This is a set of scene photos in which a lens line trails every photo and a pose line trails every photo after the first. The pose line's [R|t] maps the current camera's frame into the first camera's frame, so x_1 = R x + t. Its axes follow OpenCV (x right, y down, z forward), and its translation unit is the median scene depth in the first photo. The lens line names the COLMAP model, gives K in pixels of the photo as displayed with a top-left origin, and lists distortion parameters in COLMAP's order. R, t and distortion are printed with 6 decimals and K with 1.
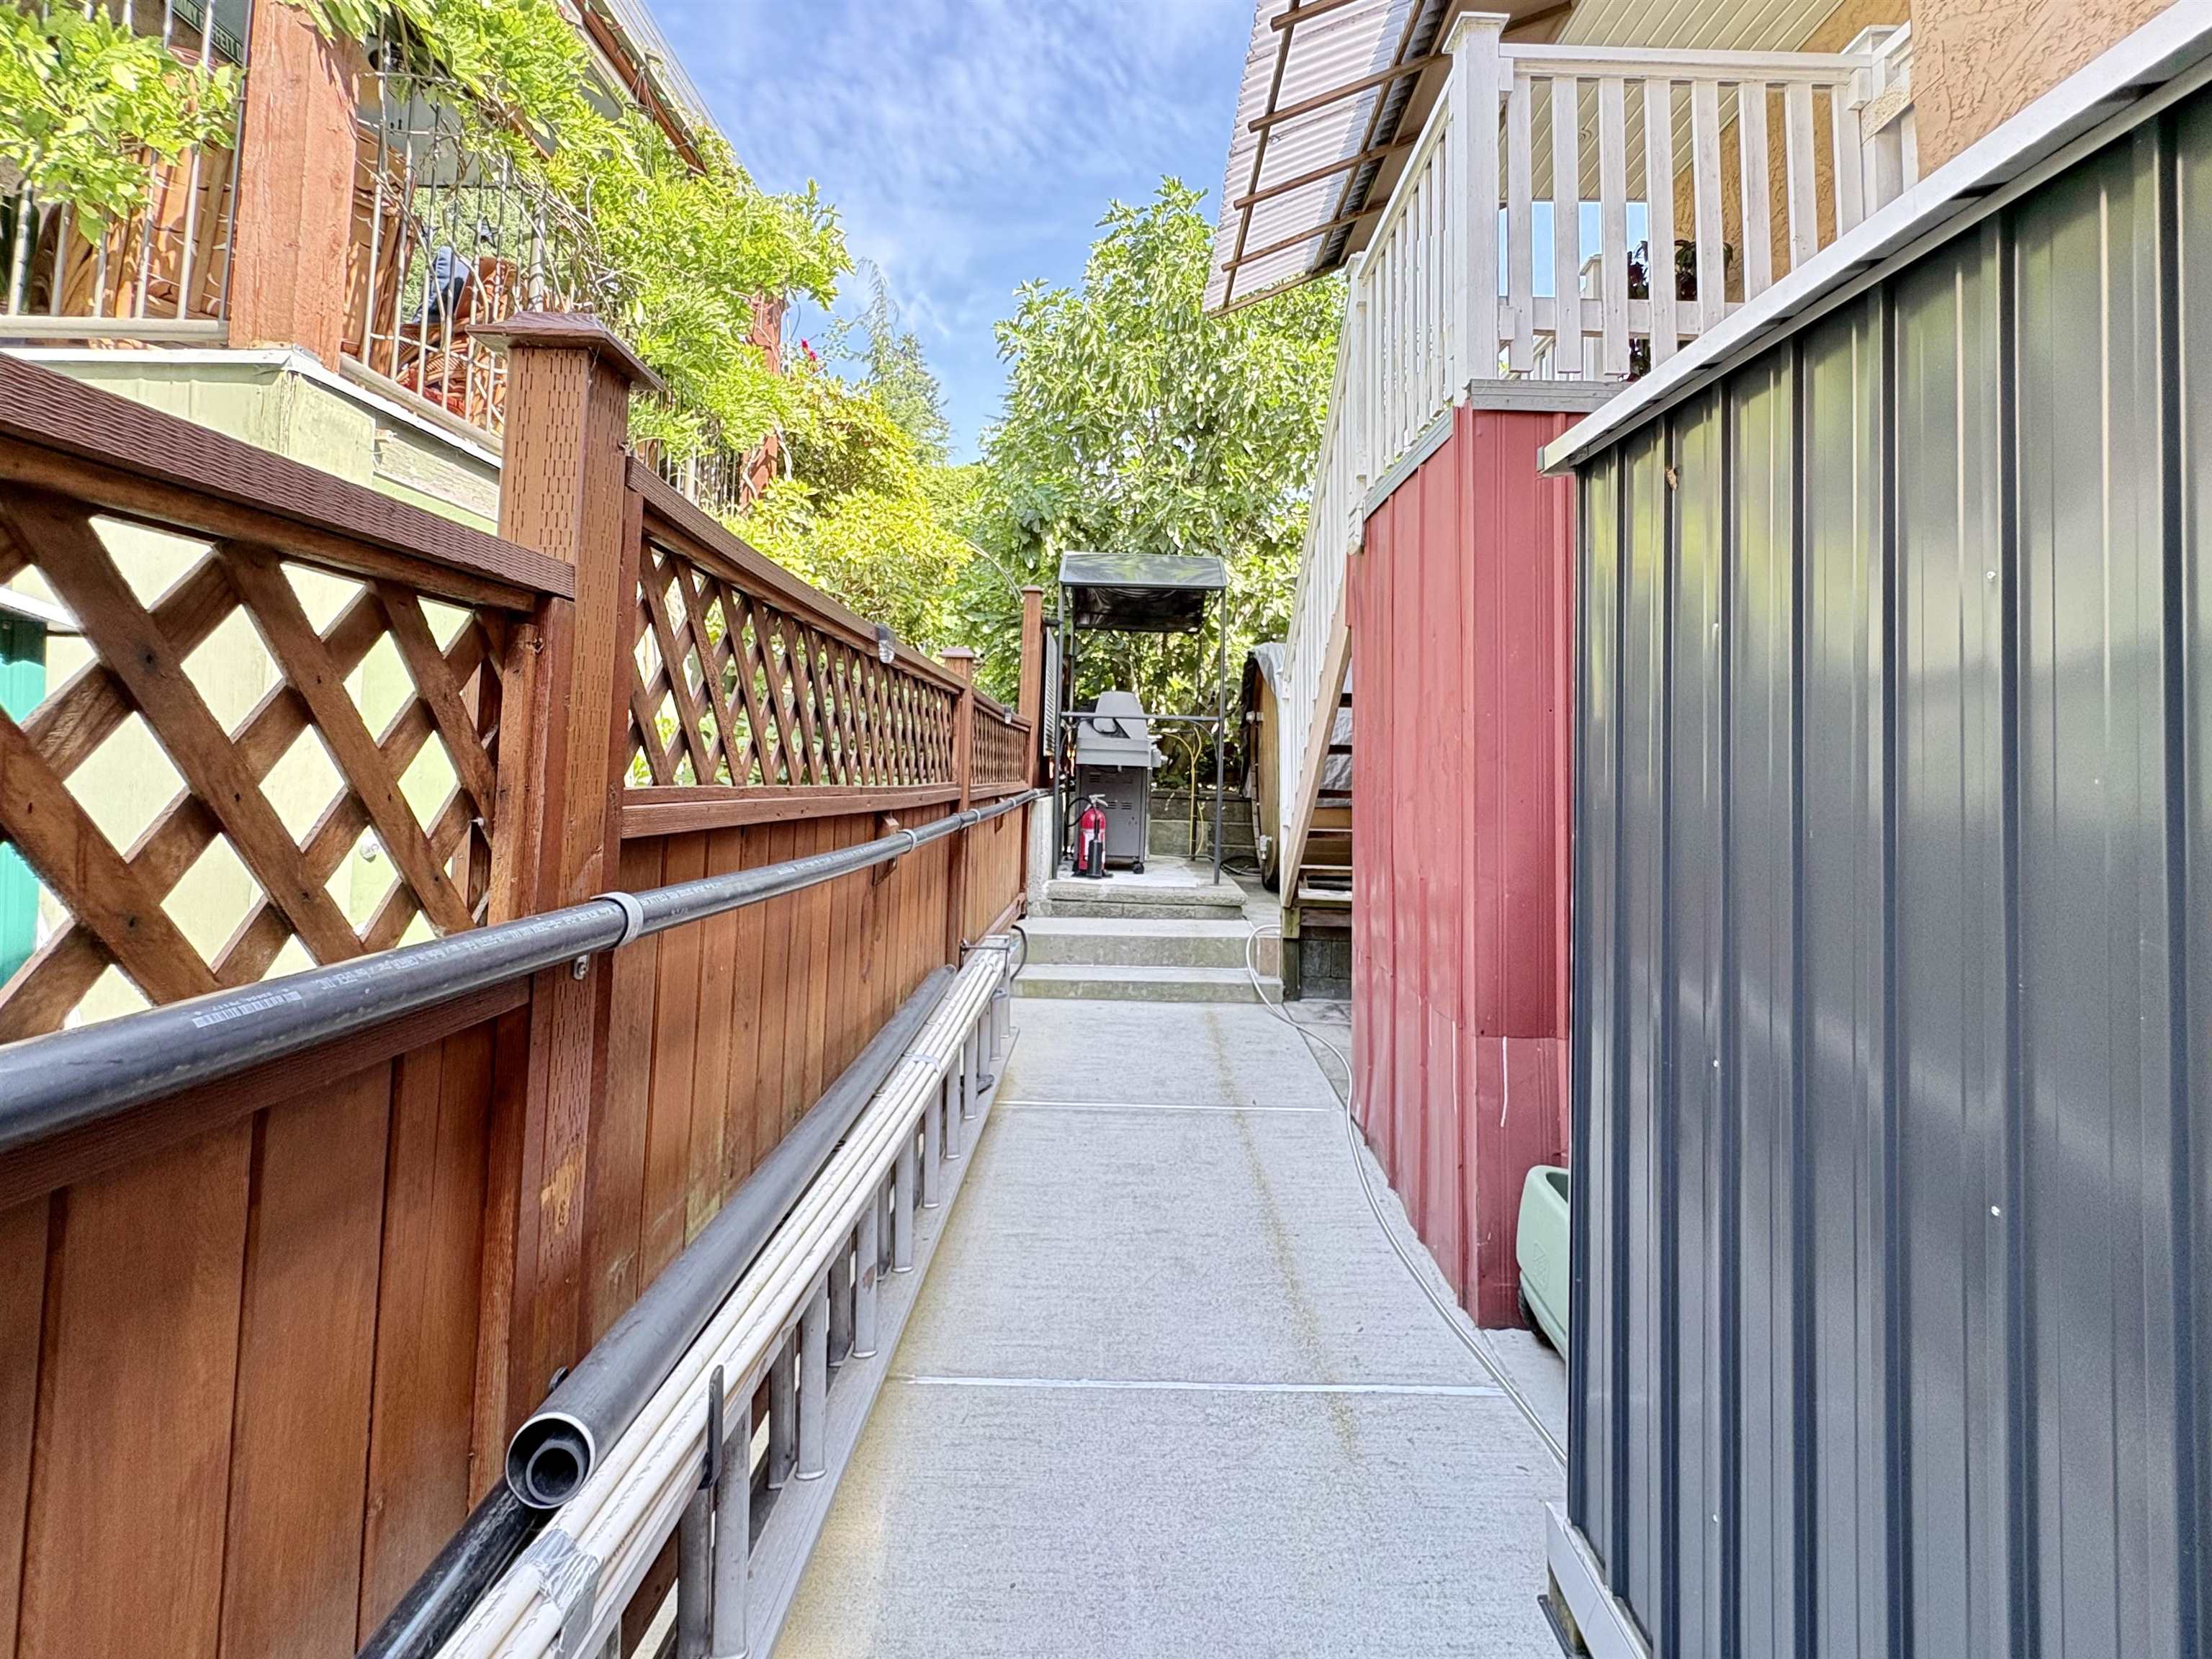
lens RADIAL K [[882.0, 0, 1108.2], [0, 882.0, 830.8], [0, 0, 1]] dist [-0.000884, -0.000443]
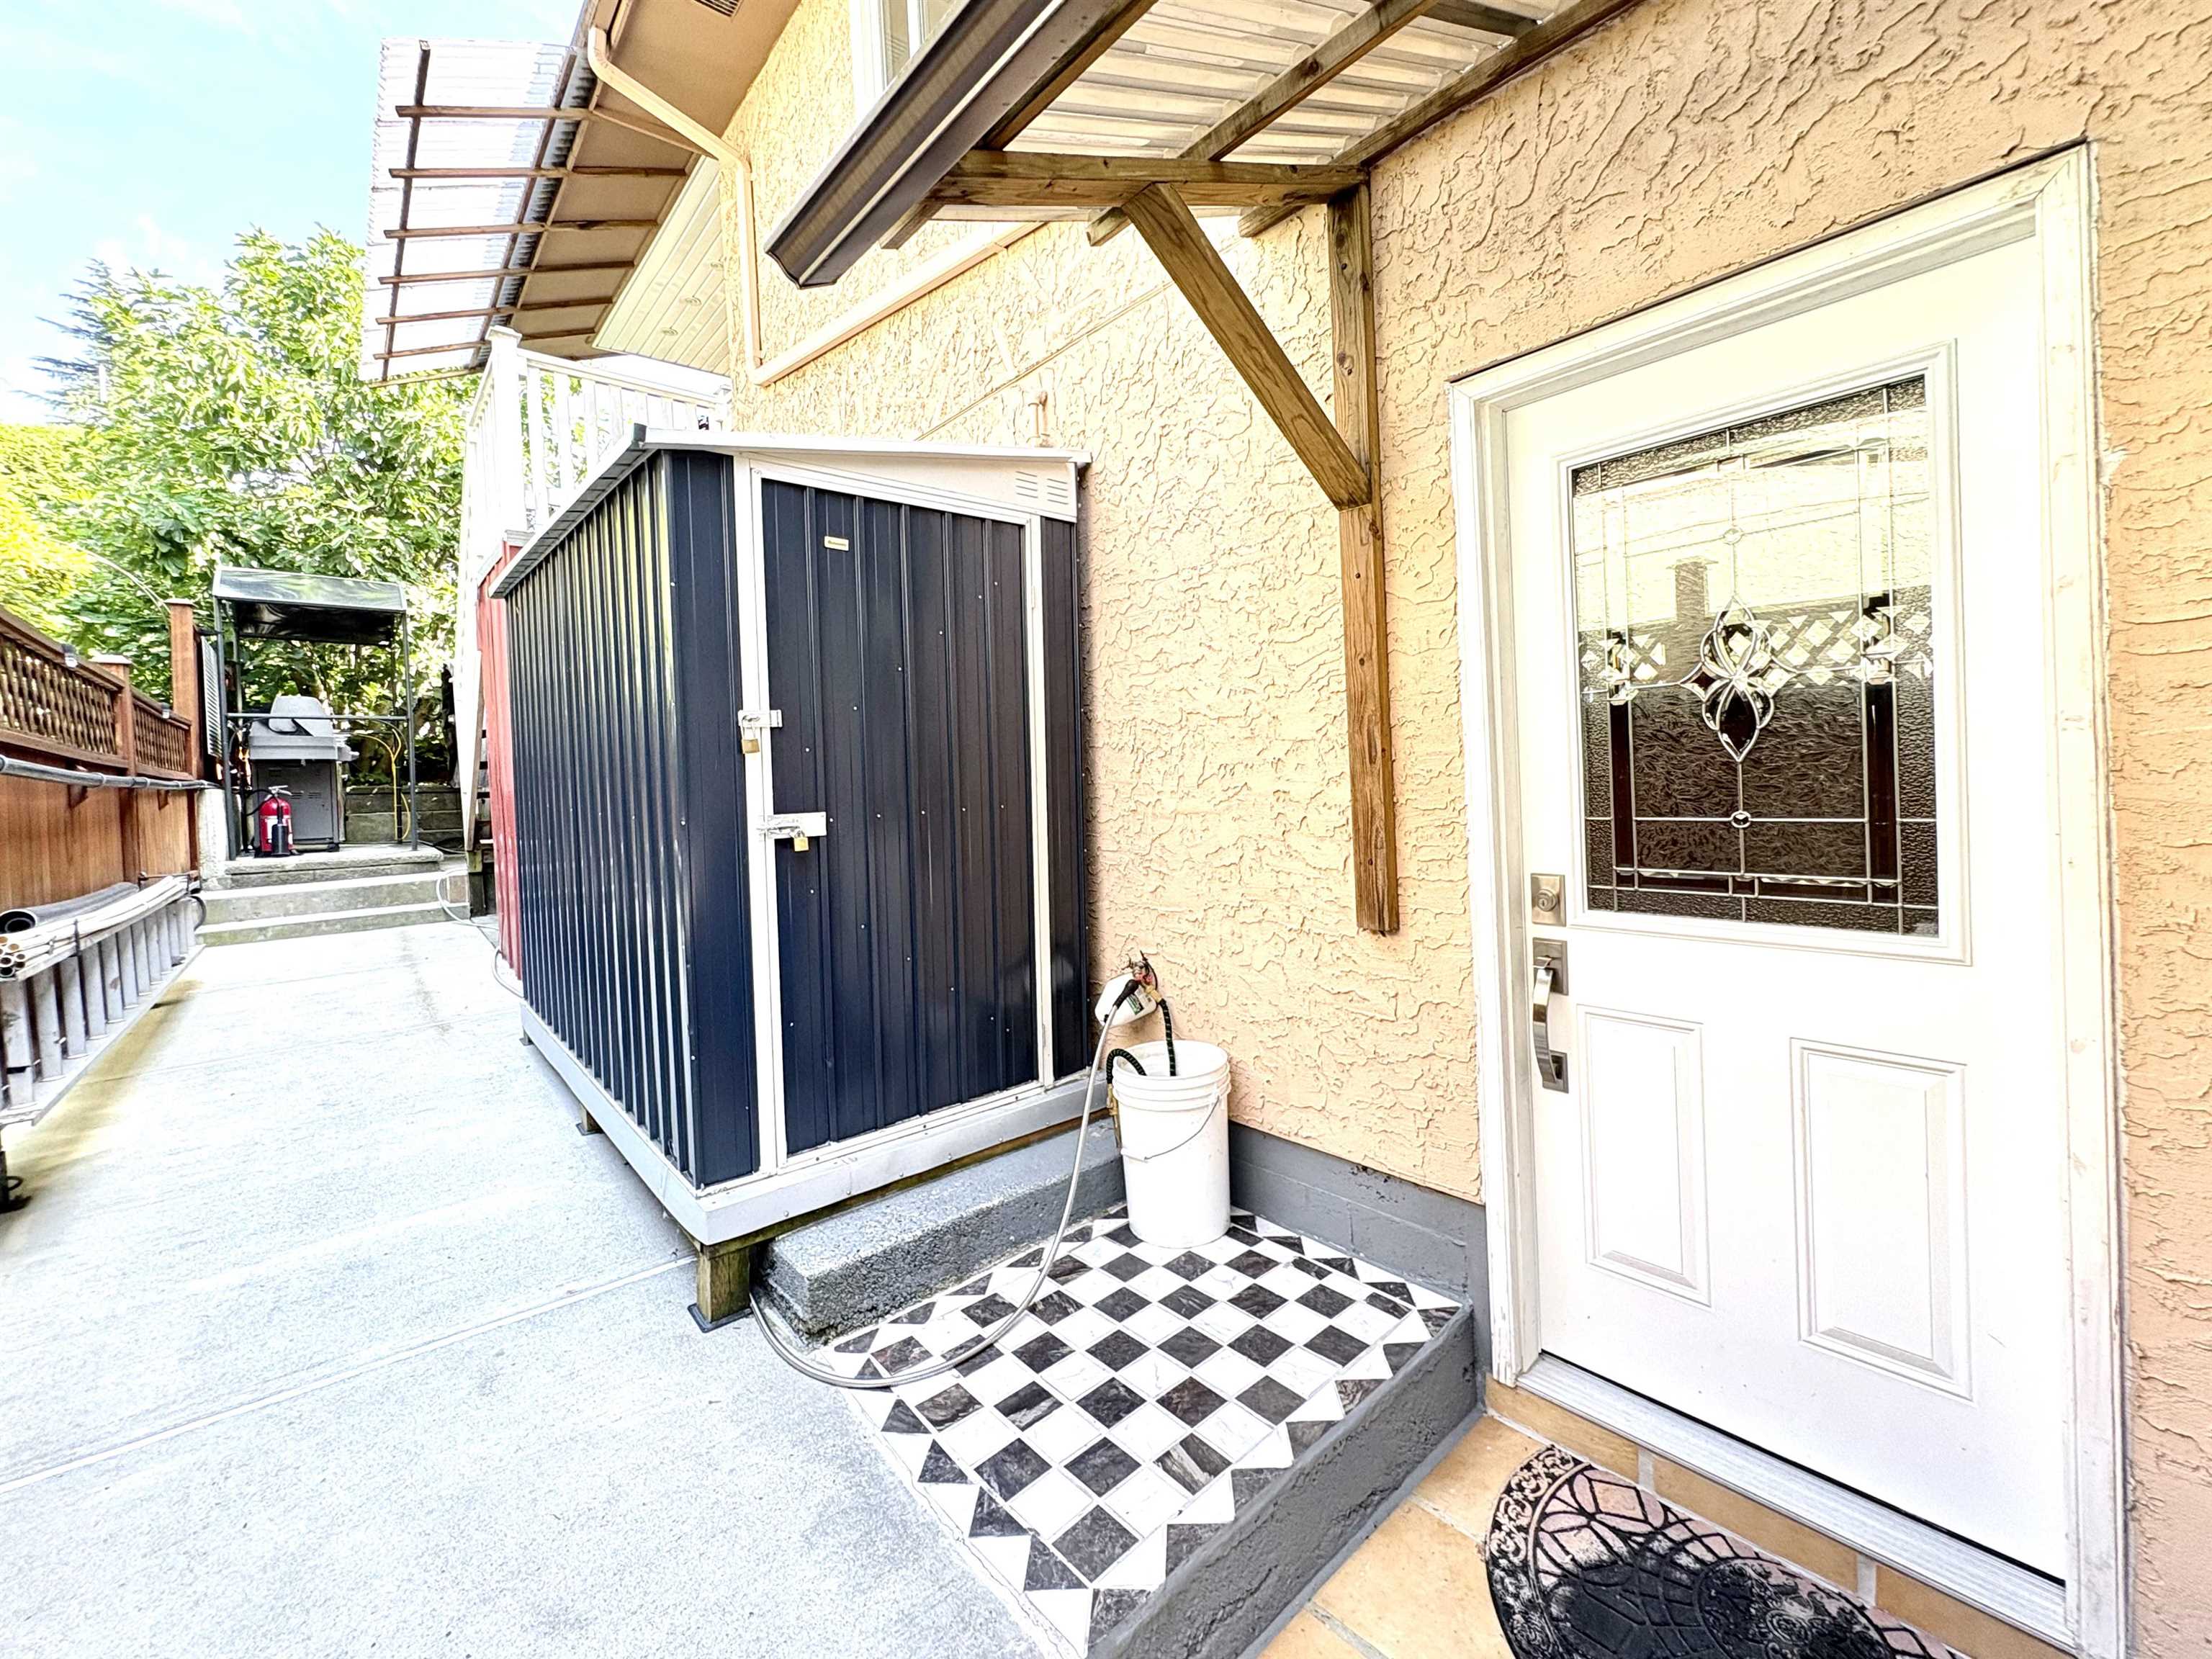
lens RADIAL K [[891.4, 0, 1104.7], [0, 891.4, 799.0], [0, 0, 1]] dist [-0.002912, -0.000517]
pose [[0.748246, -0.069289, 0.659793, 0.025710], [0.104945, 0.994371, -0.014589, 0.097685], [-0.655068, 0.080159, 0.751306, -0.516151]]
